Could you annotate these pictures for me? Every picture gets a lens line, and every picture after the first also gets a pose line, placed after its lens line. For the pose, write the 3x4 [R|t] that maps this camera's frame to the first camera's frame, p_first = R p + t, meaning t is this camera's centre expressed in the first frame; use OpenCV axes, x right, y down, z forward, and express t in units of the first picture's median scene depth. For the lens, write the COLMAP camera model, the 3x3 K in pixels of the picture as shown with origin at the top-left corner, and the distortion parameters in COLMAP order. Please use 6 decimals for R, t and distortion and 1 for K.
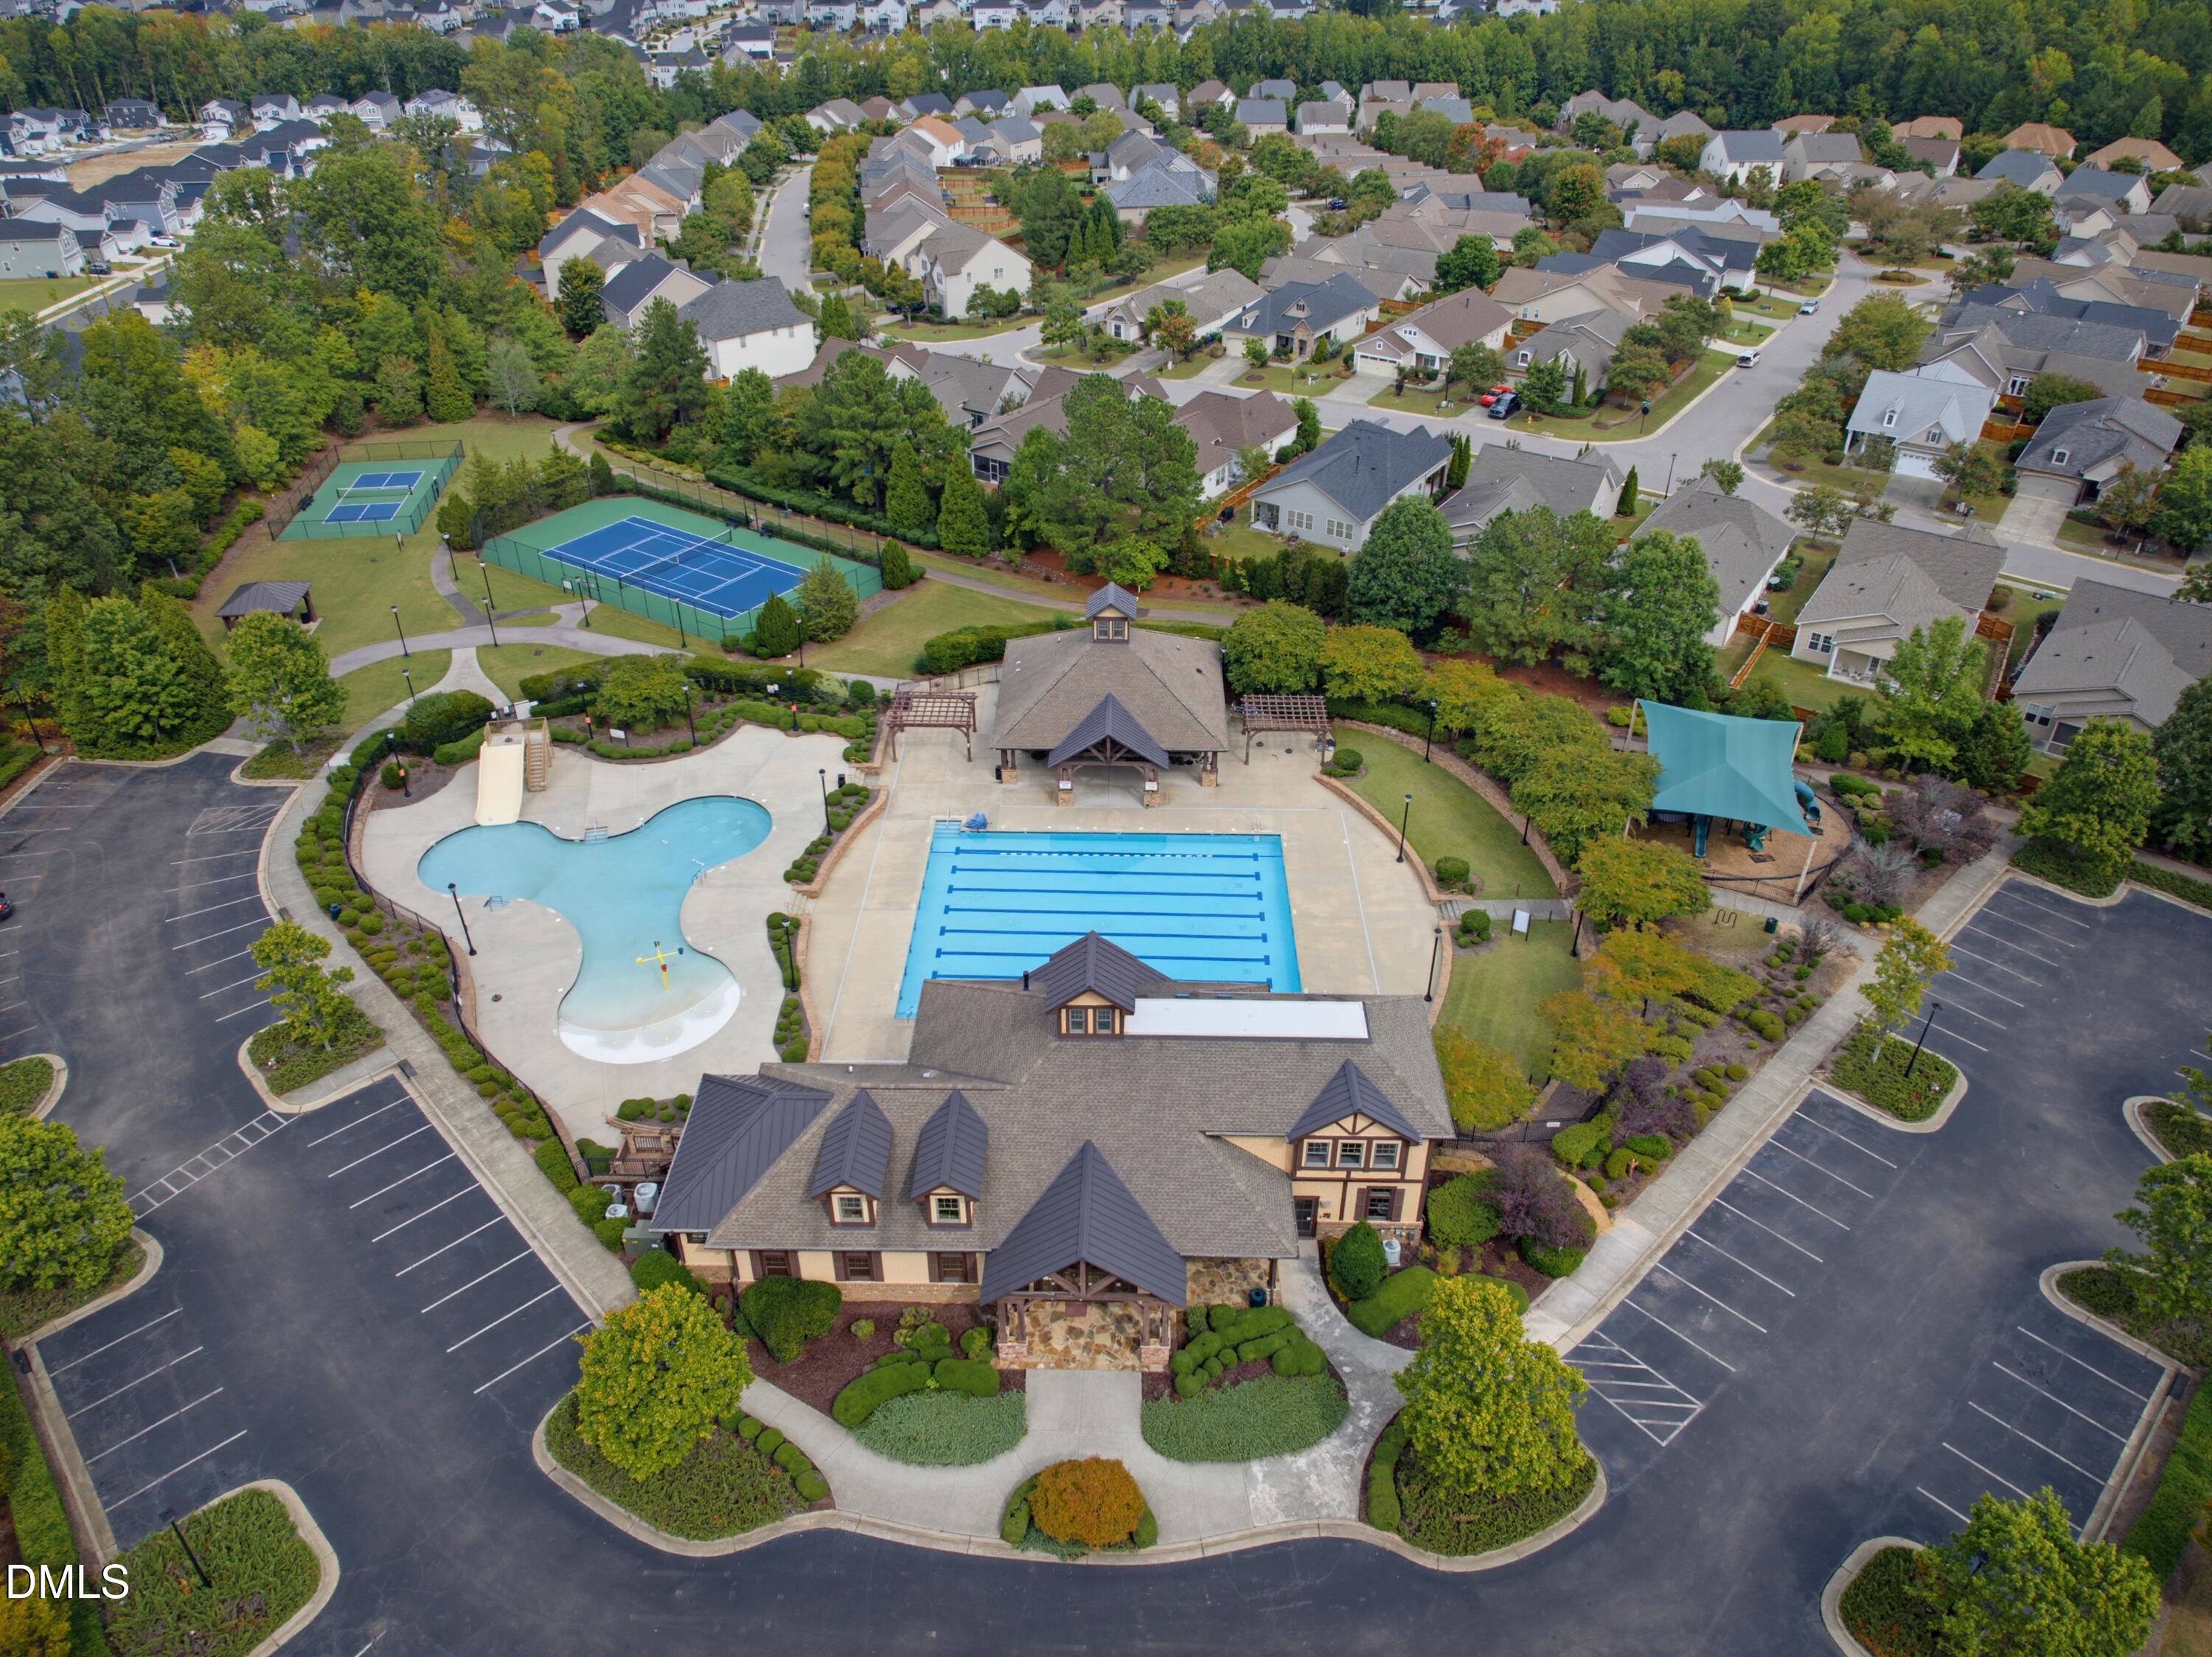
lens RADIAL K [[1505.4, 0, 1103.6], [0, 1505.4, 819.2], [0, 0, 1]] dist [-0.006118, 0.006401]
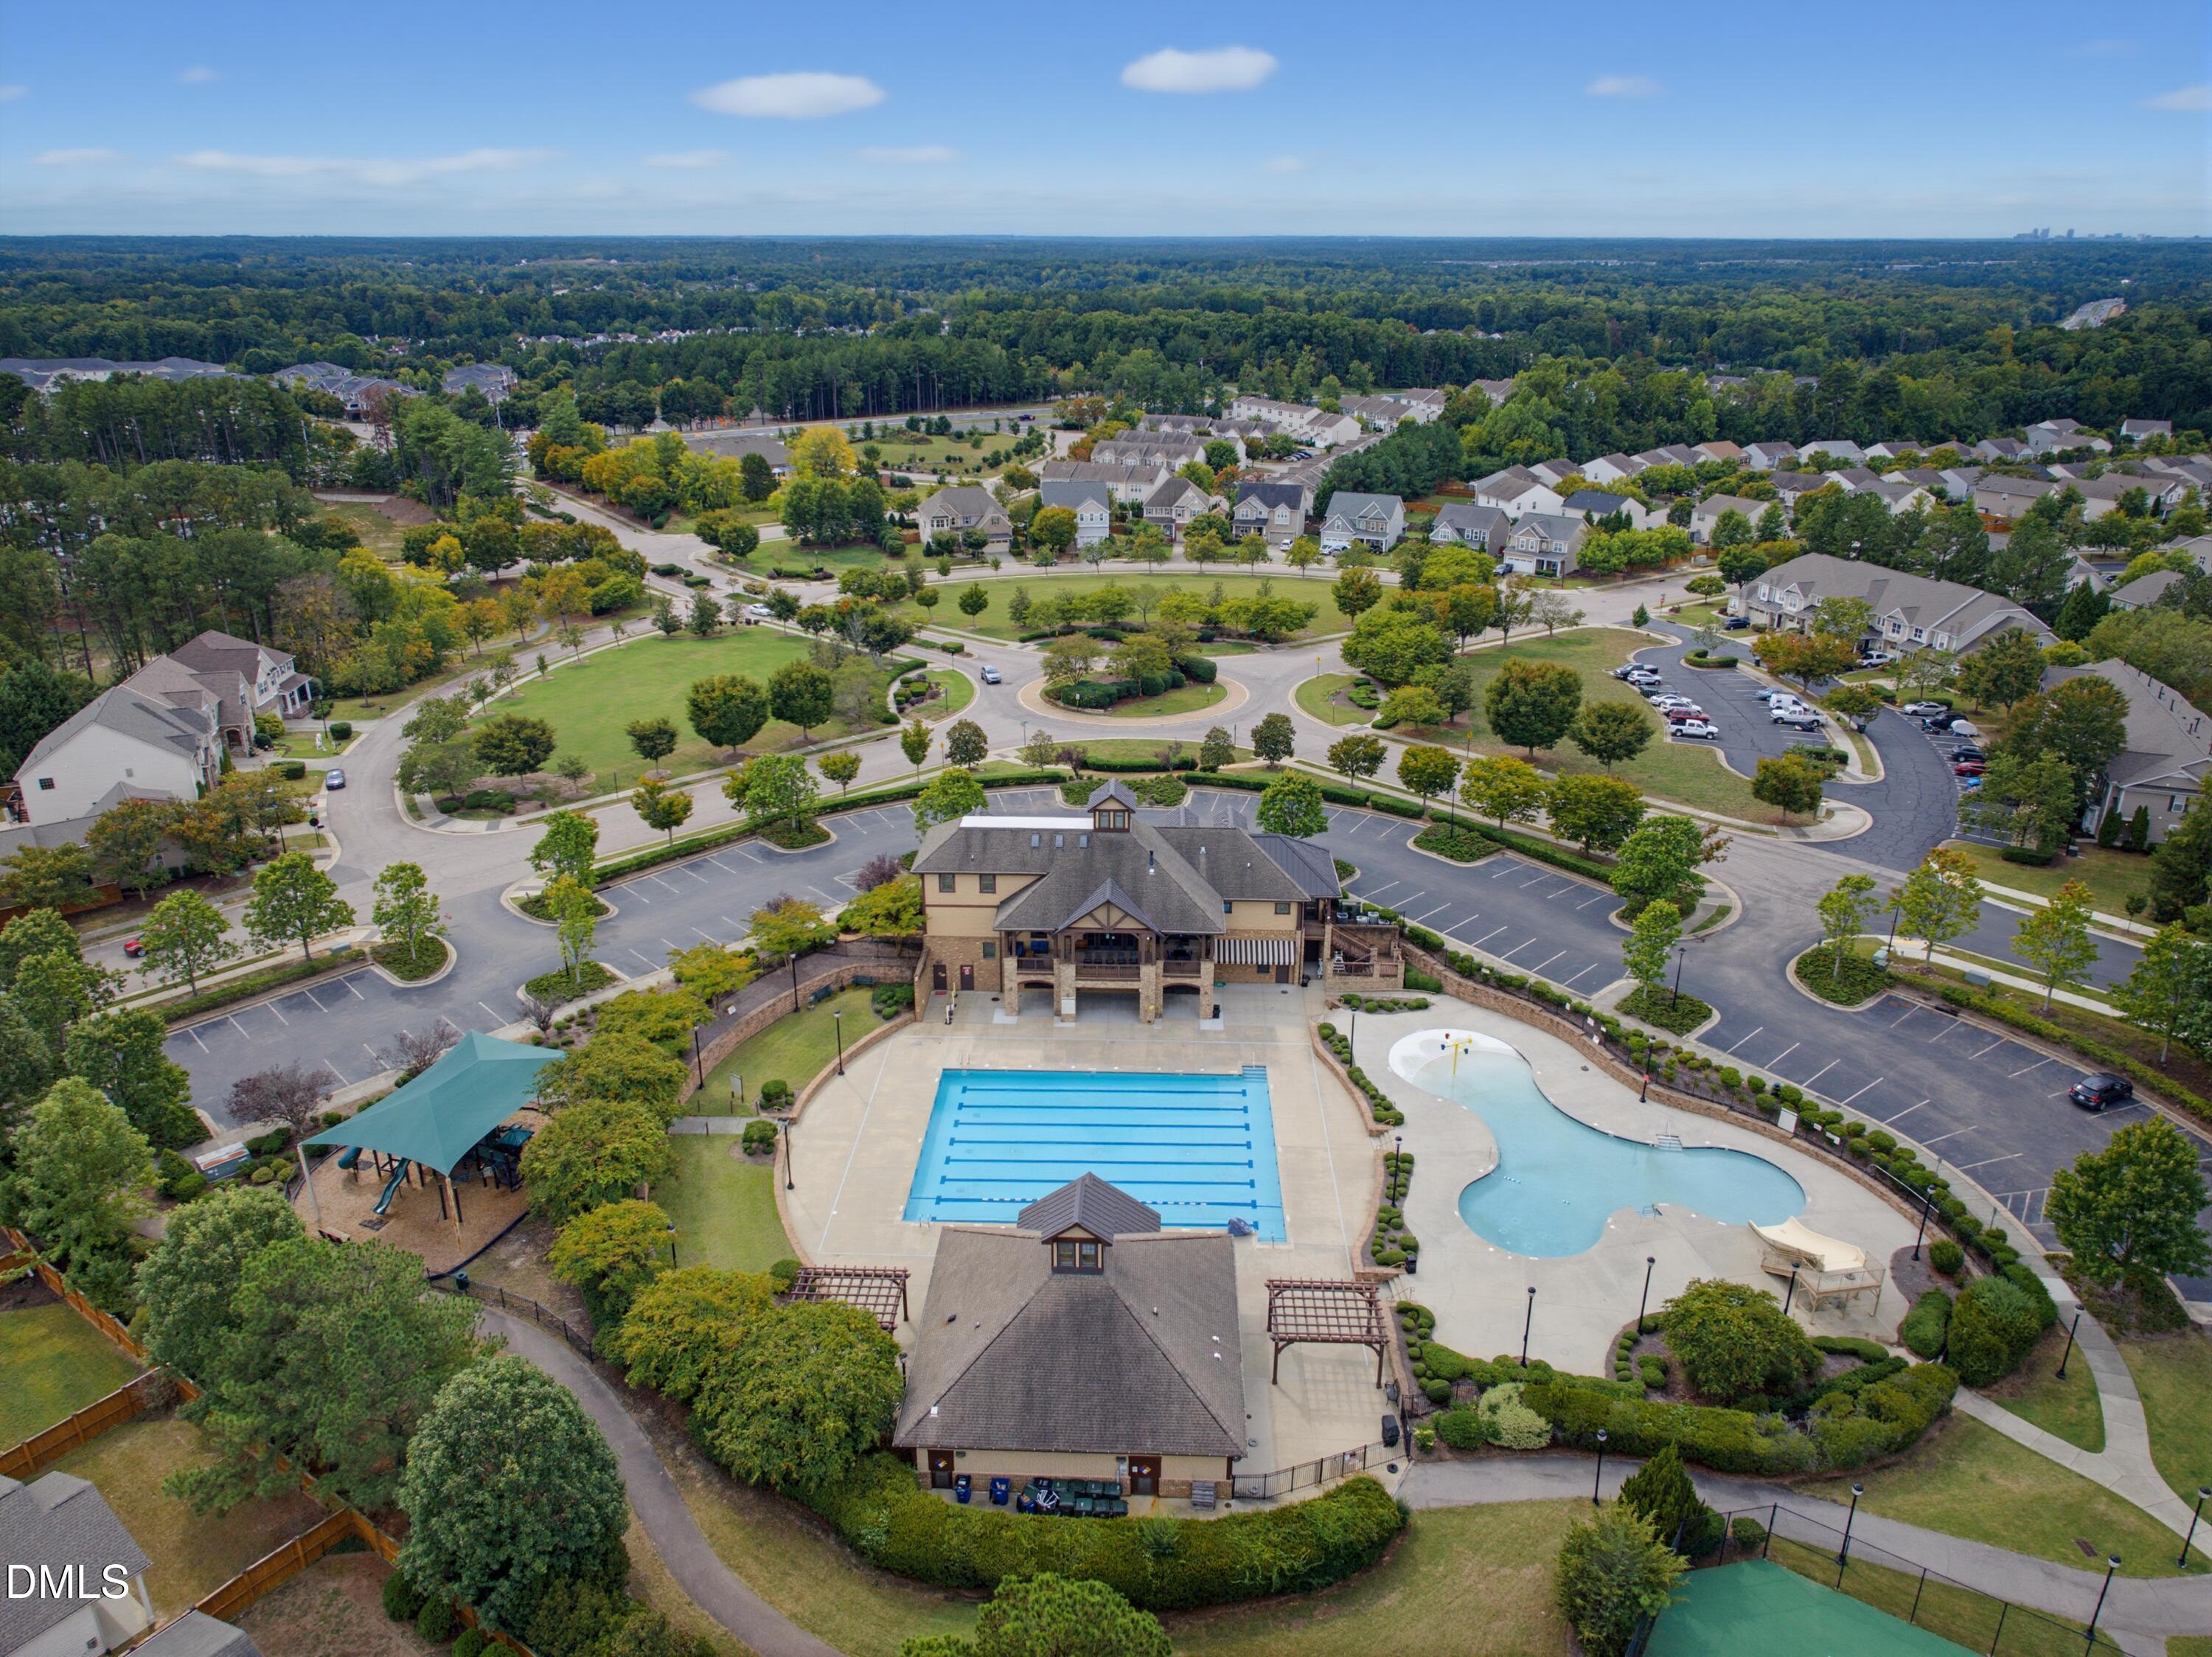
lens RADIAL K [[1505.4, 0, 1113.3], [0, 1505.4, 832.3], [0, 0, 1]] dist [-0.006118, 0.006401]
pose [[-0.999921, -0.008136, 0.009597, -0.019332], [0.003333, 0.564279, 0.825577, -0.959680], [-0.012132, 0.825544, -0.564207, 1.450280]]
